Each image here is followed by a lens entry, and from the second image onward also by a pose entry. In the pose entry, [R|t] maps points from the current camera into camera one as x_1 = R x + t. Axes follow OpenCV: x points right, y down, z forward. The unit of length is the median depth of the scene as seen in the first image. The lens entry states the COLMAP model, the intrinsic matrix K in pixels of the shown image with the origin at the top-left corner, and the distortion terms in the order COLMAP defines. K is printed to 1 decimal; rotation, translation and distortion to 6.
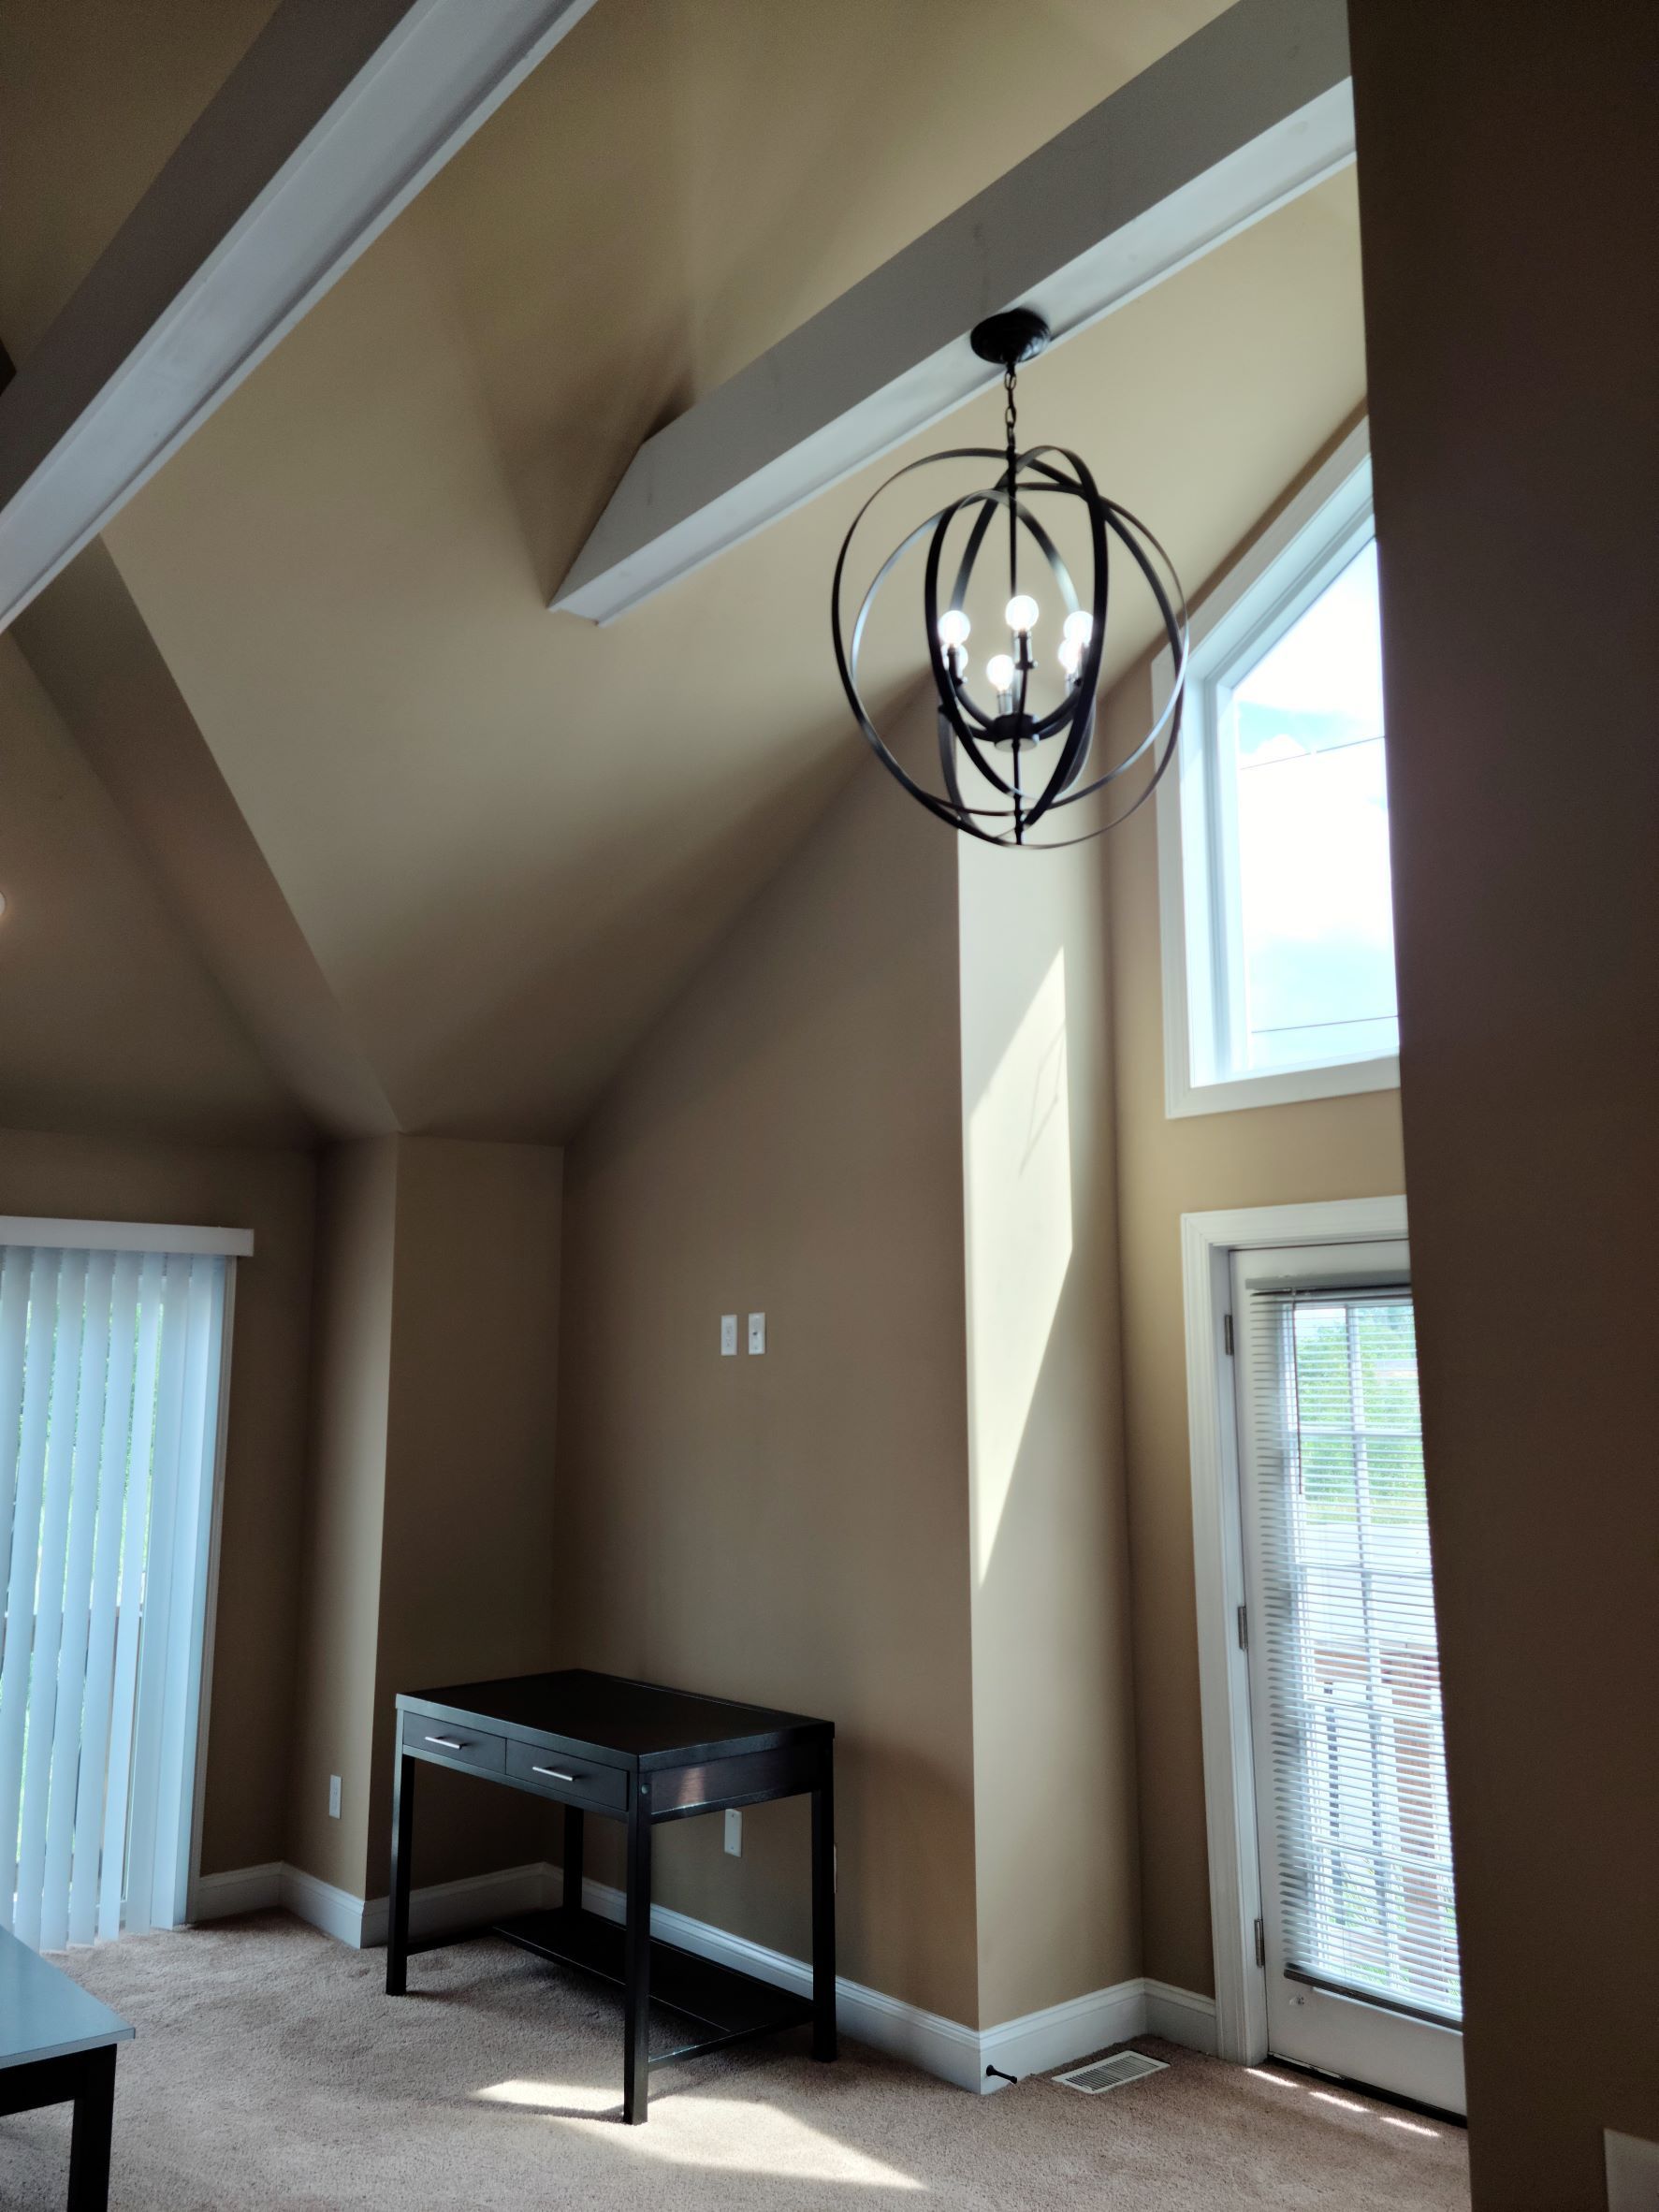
lens RADIAL K [[1674.7, 0, 823.4], [0, 1674.7, 1133.2], [0, 0, 1]] dist [0.143250, -0.162676]
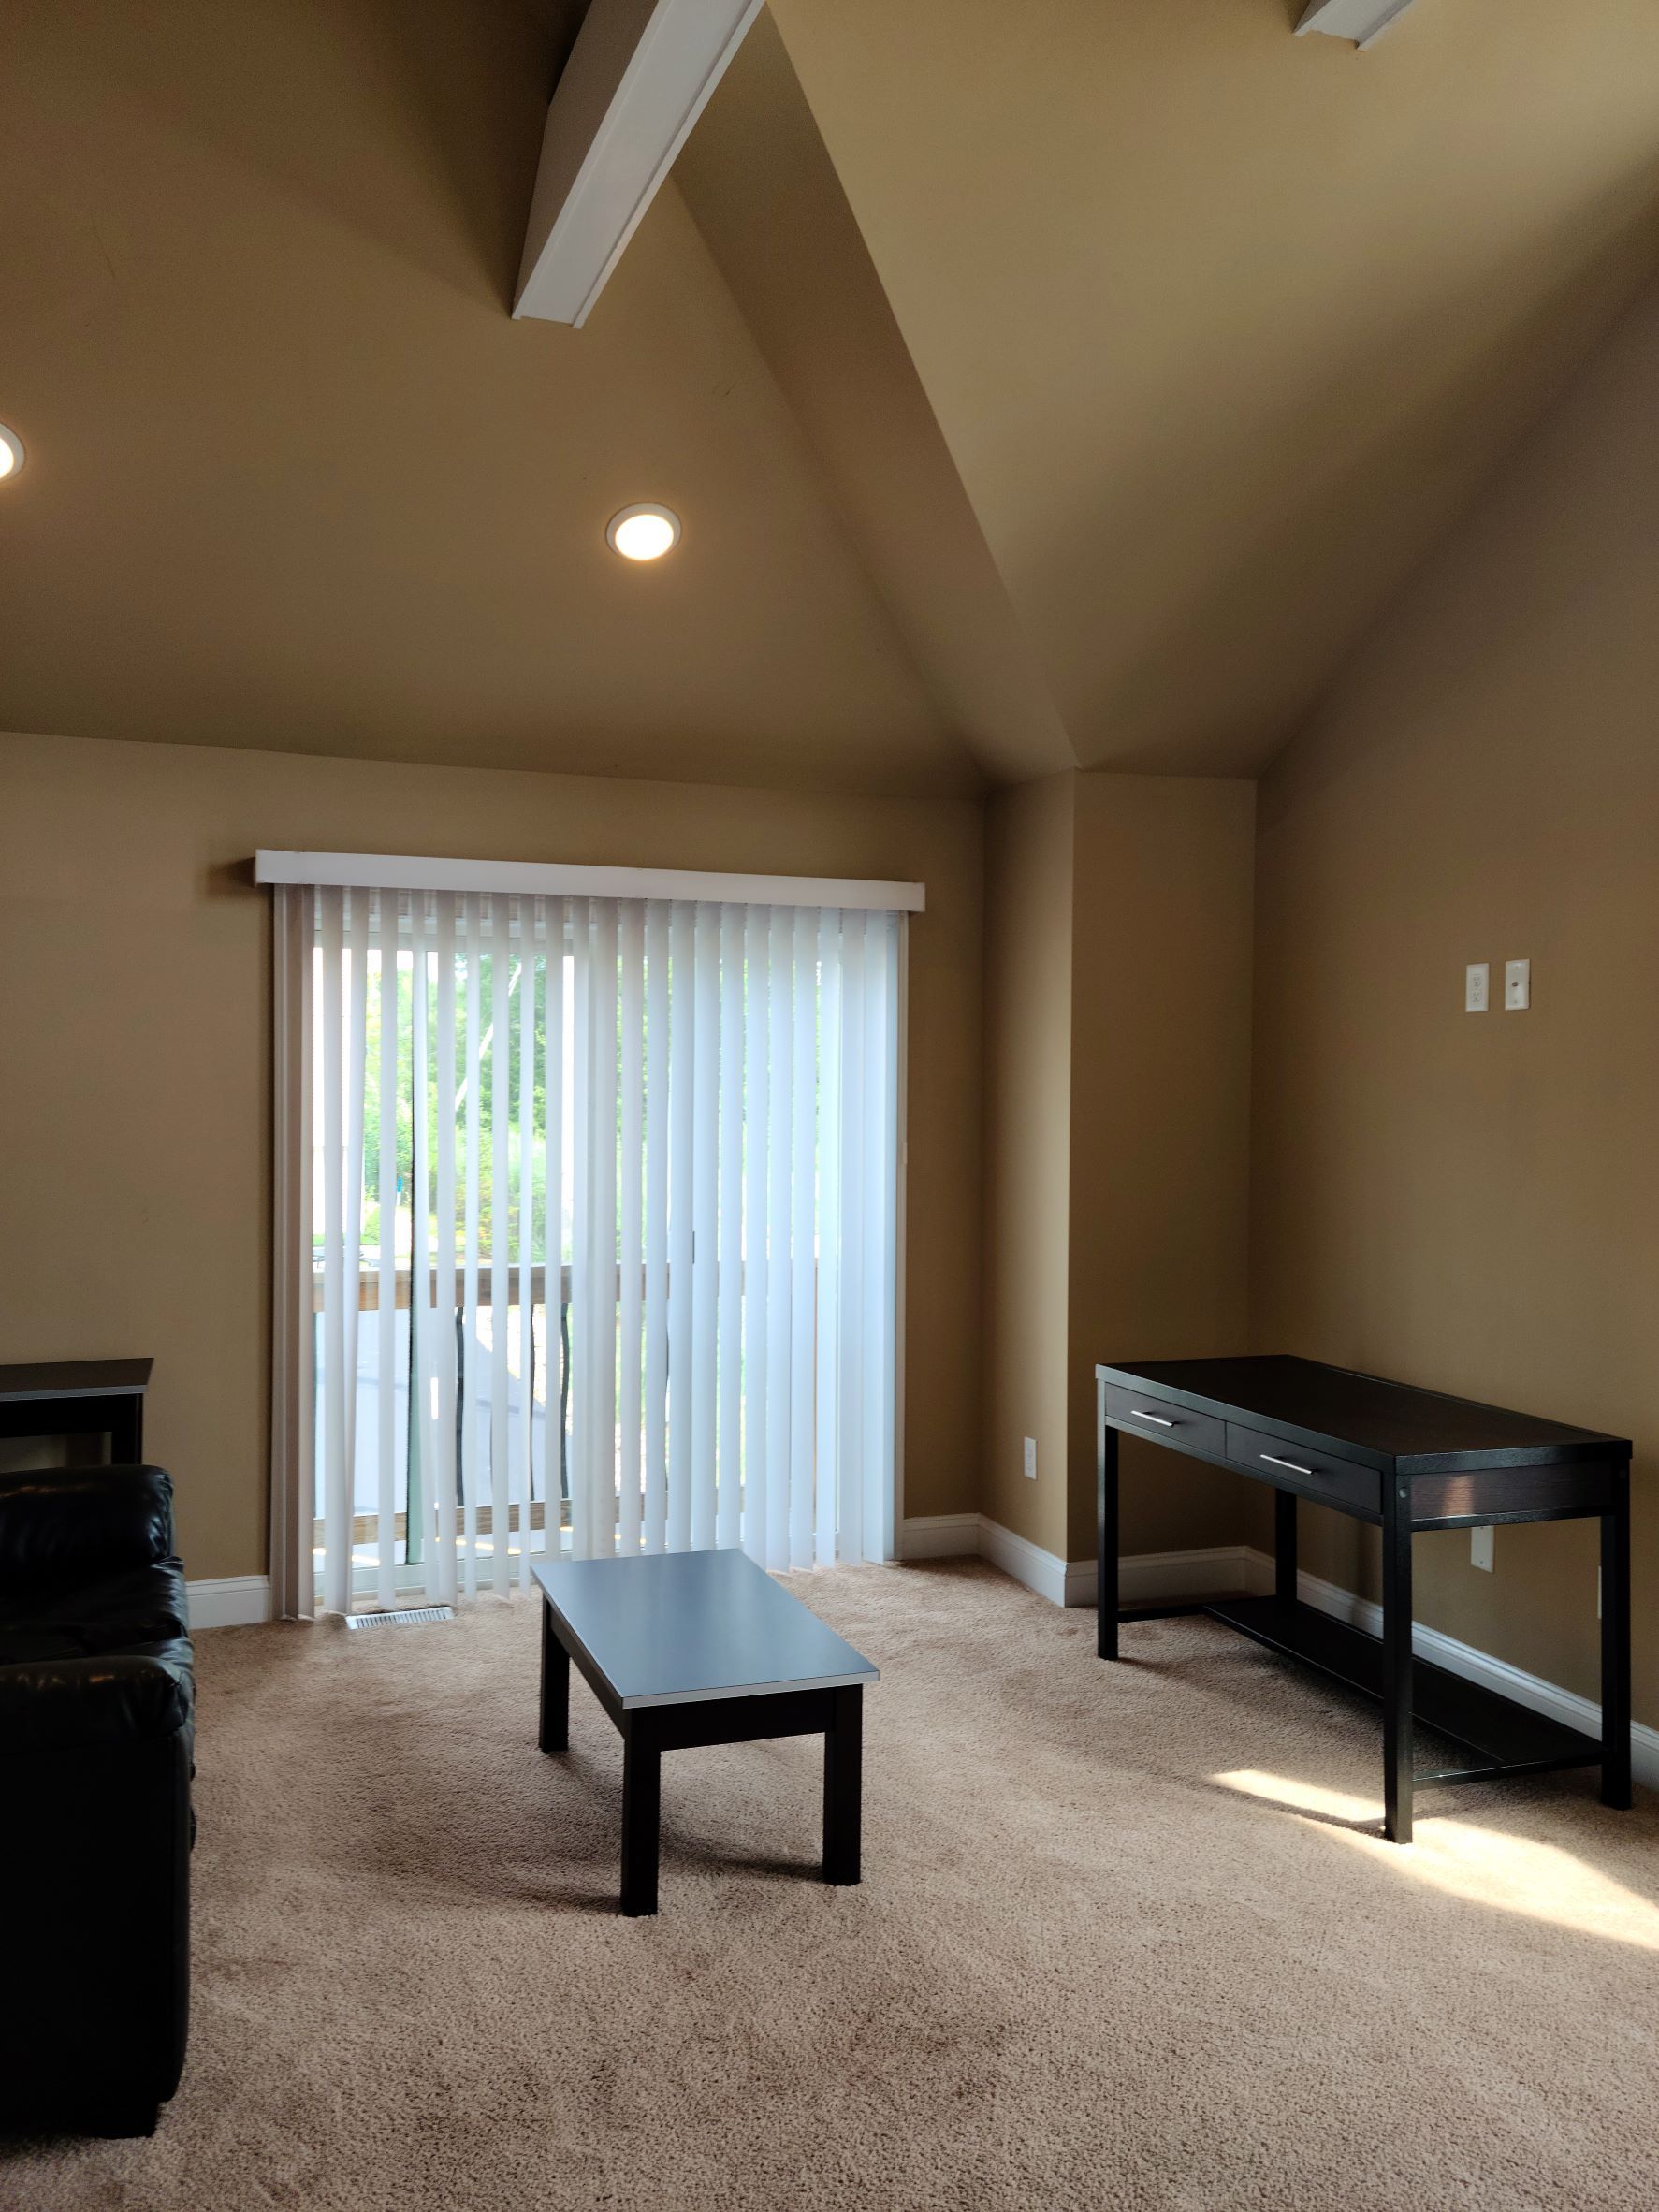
lens RADIAL K [[1706.0, 0, 822.4], [0, 1706.0, 1100.3], [0, 0, 1]] dist [0.127761, -0.138046]
pose [[0.937847, 0.014941, -0.346728, -0.073662], [0.041940, 0.986871, 0.155968, 0.033299], [0.344506, -0.160816, 0.924908, 0.103270]]
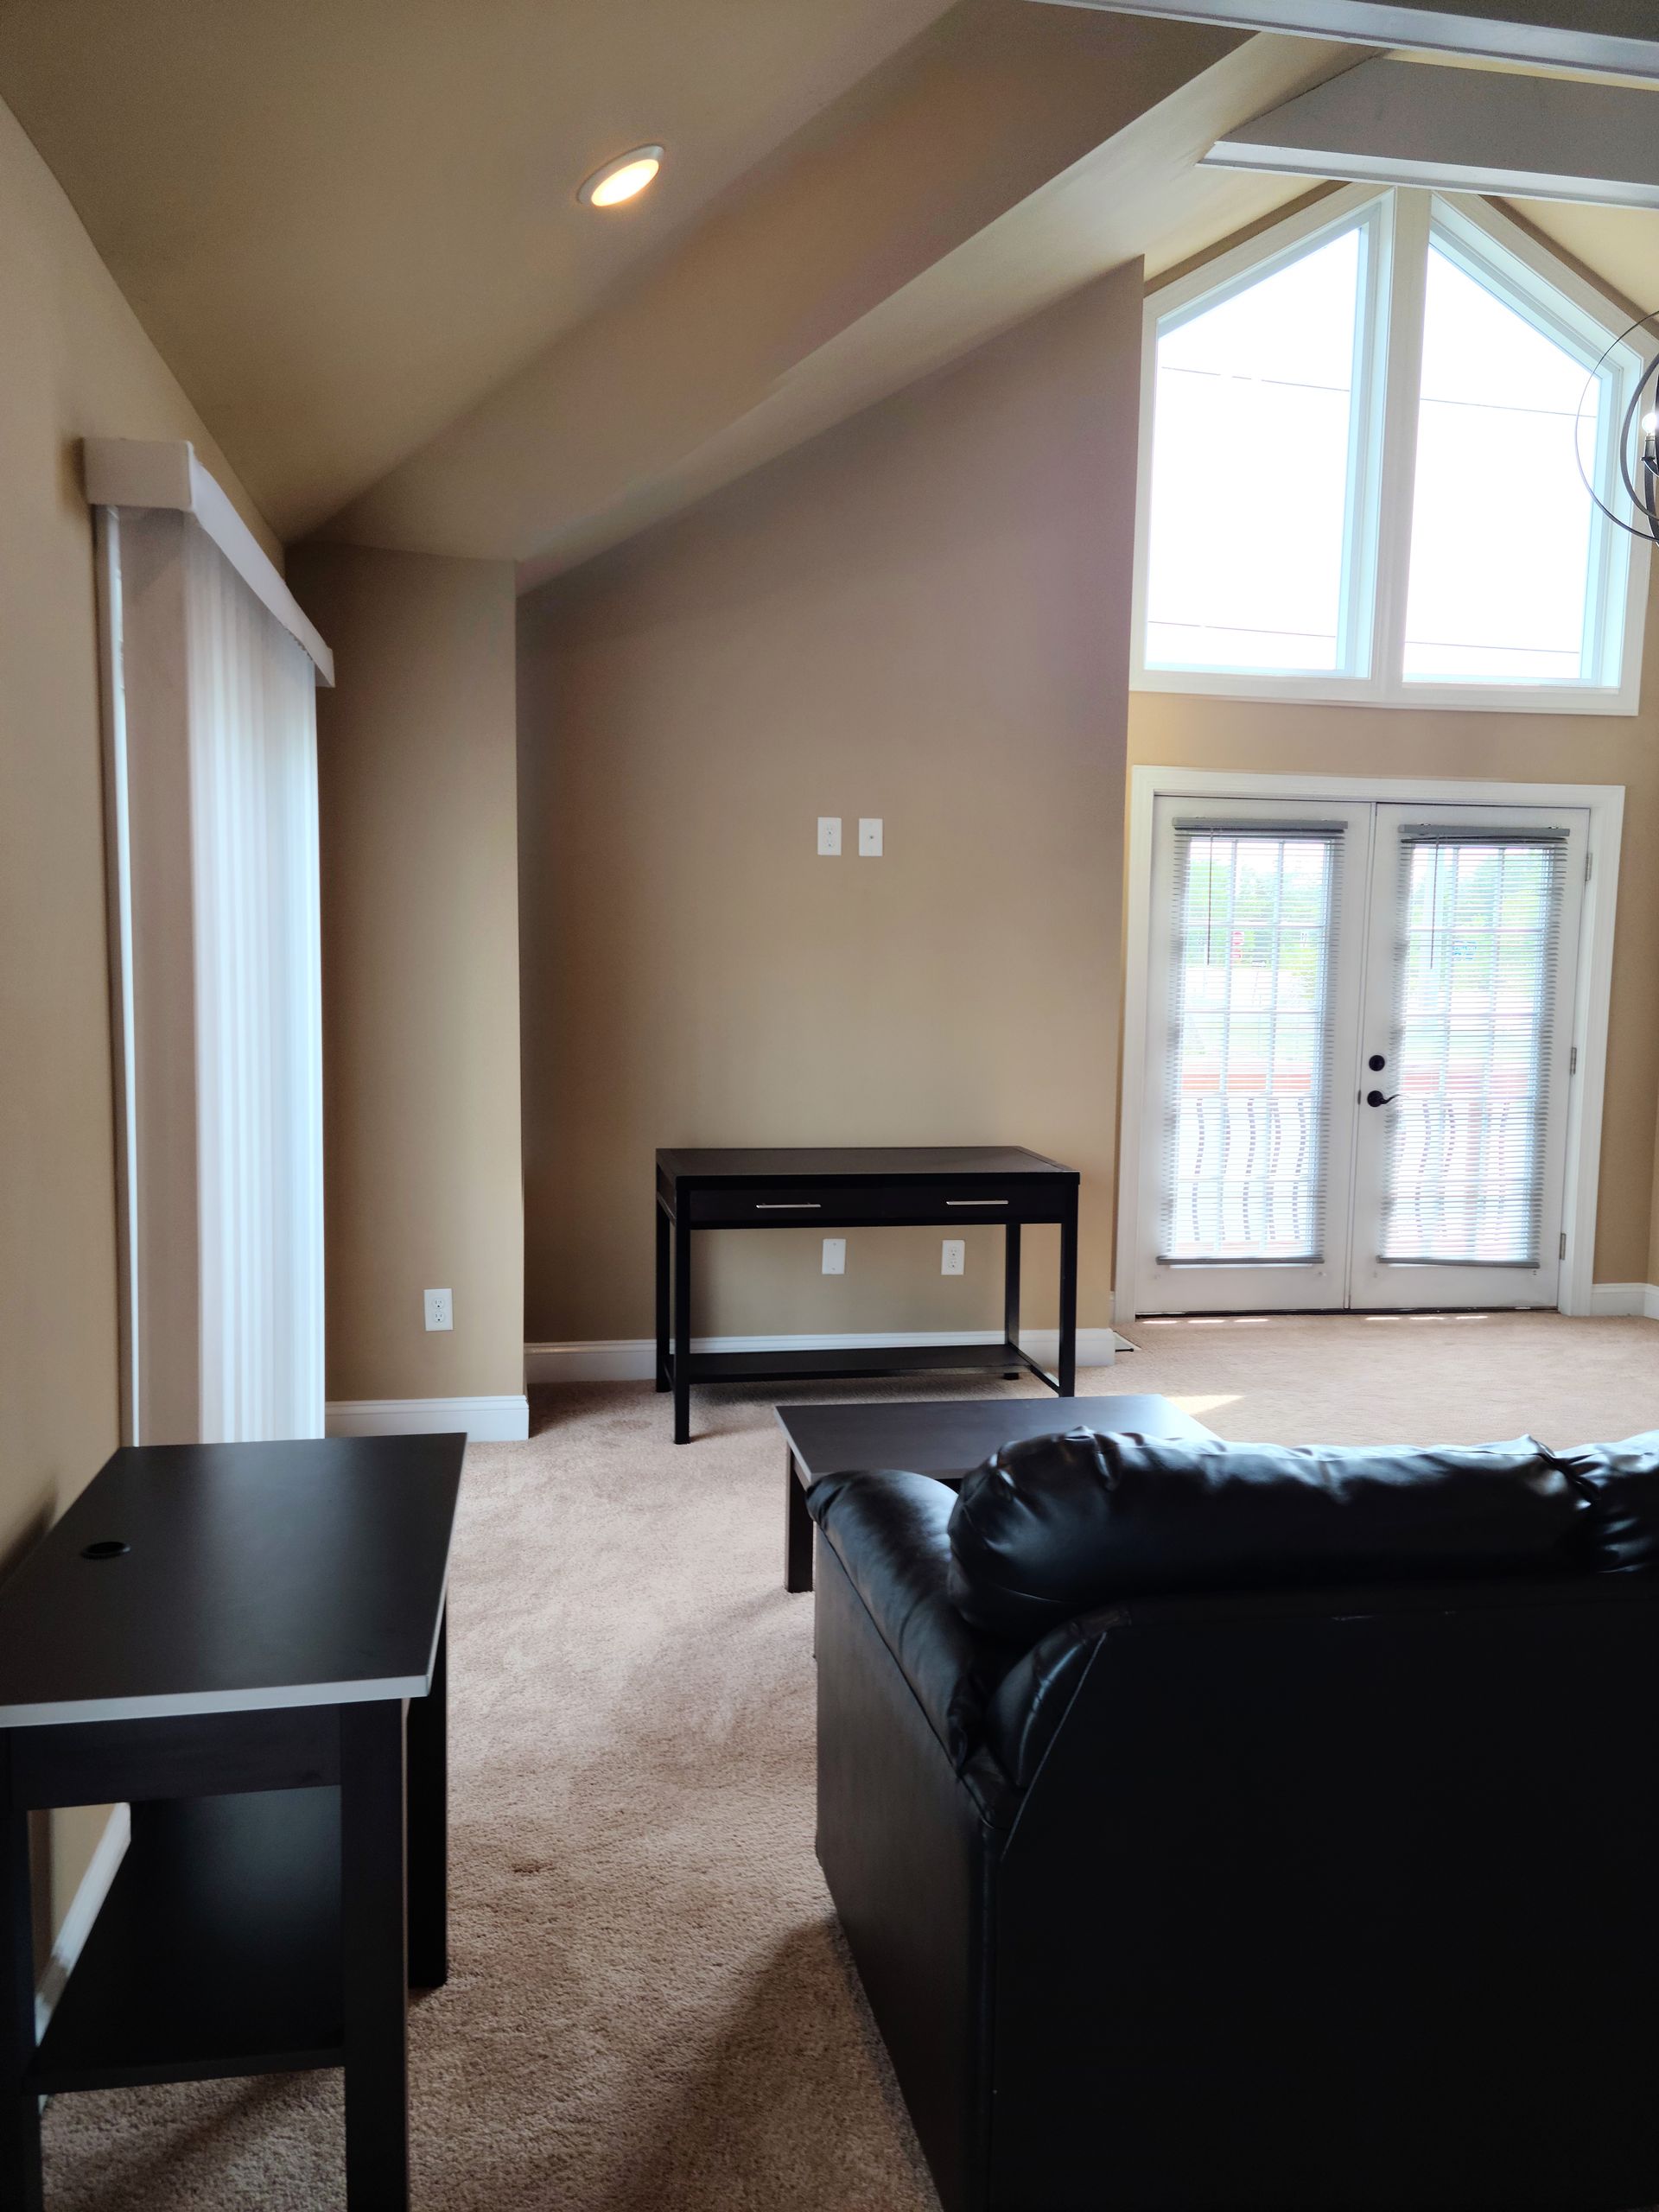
lens RADIAL K [[1706.0, 0, 822.4], [0, 1706.0, 1100.3], [0, 0, 1]] dist [0.127761, -0.138046]
pose [[0.513046, -0.072124, 0.855326, -1.201828], [-0.145346, 0.974774, 0.169379, 0.119943], [-0.845966, -0.211217, 0.489621, 0.513595]]
